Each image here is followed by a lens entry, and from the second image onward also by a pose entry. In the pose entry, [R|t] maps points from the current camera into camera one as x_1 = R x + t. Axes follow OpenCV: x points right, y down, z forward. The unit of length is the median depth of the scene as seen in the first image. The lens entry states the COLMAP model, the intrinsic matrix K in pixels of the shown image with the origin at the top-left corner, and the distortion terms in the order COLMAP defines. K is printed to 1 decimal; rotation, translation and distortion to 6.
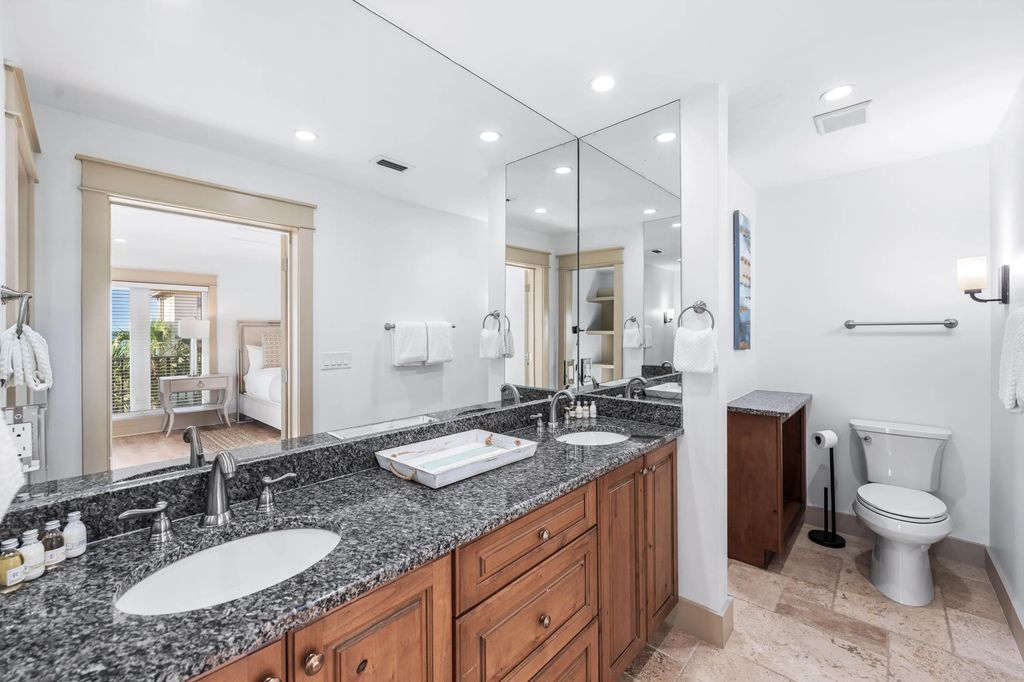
lens RADIAL K [[410.4, 0, 512.2], [0, 410.4, 333.8], [0, 0, 1]] dist [0.000530, 0.000018]
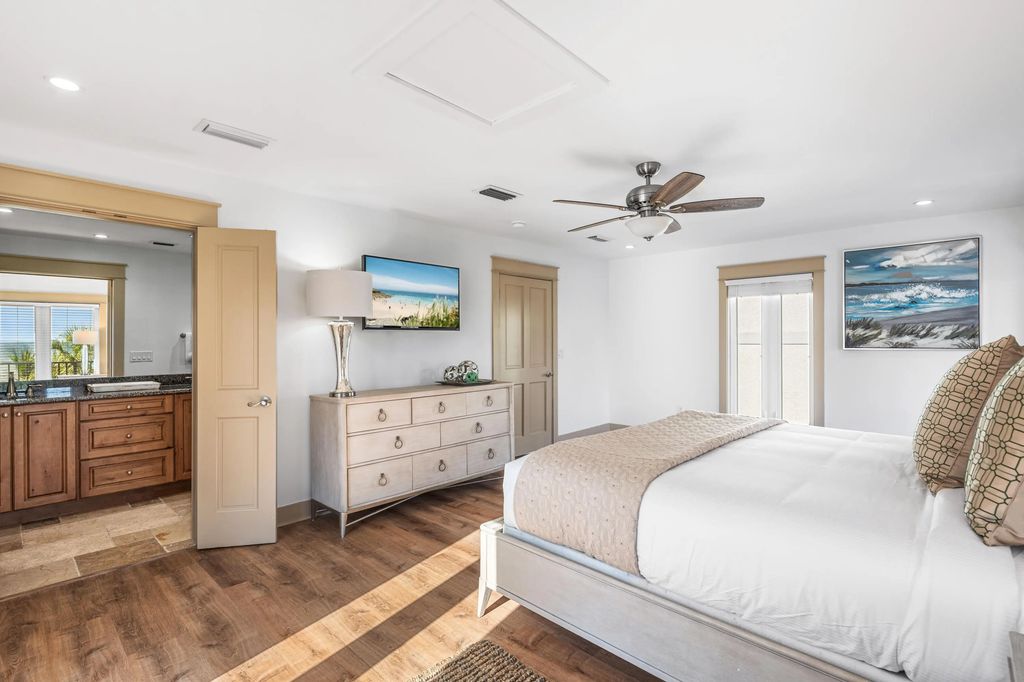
lens RADIAL K [[472.5, 0, 511.7], [0, 472.5, 342.6], [0, 0, 1]] dist [-0.001157, -0.000066]
pose [[0.999900, -0.005675, -0.012925, 2.130933], [0.005700, 0.999982, 0.001928, 0.028079], [0.012914, -0.002002, 0.999915, -1.744222]]
